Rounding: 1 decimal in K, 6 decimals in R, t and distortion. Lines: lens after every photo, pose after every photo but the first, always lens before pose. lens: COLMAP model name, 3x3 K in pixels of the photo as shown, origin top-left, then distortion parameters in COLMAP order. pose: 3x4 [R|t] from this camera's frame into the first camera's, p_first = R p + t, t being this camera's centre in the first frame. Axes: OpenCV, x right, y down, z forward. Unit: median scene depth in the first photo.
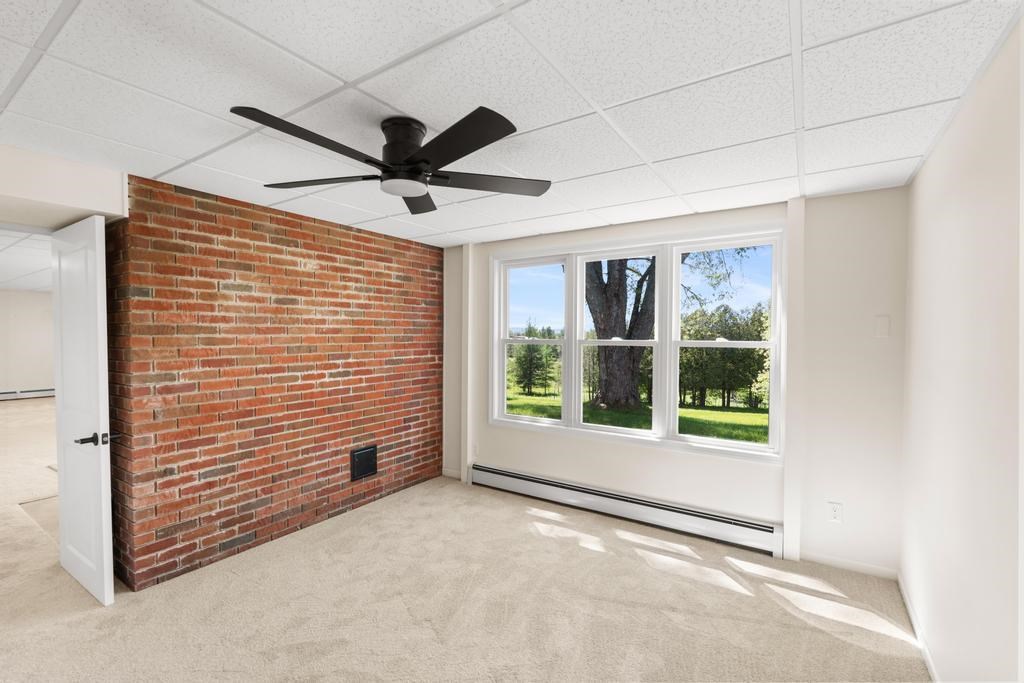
lens RADIAL K [[453.5, 0, 509.8], [0, 453.5, 342.2], [0, 0, 1]] dist [-0.002777, -0.000370]
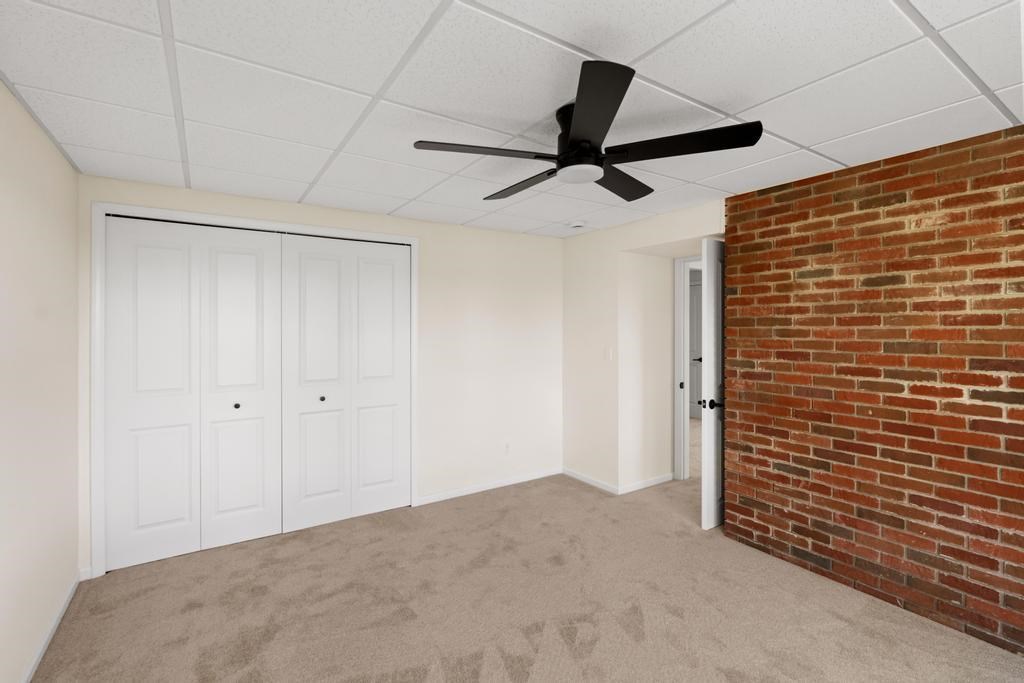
lens RADIAL K [[453.5, 0, 510.2], [0, 453.5, 333.5], [0, 0, 1]] dist [-0.002777, -0.000370]
pose [[-0.387979, 0.003755, -0.921661, 0.458479], [-0.025264, 0.999573, 0.014707, -0.000471], [0.921322, 0.028991, -0.387718, 0.796597]]
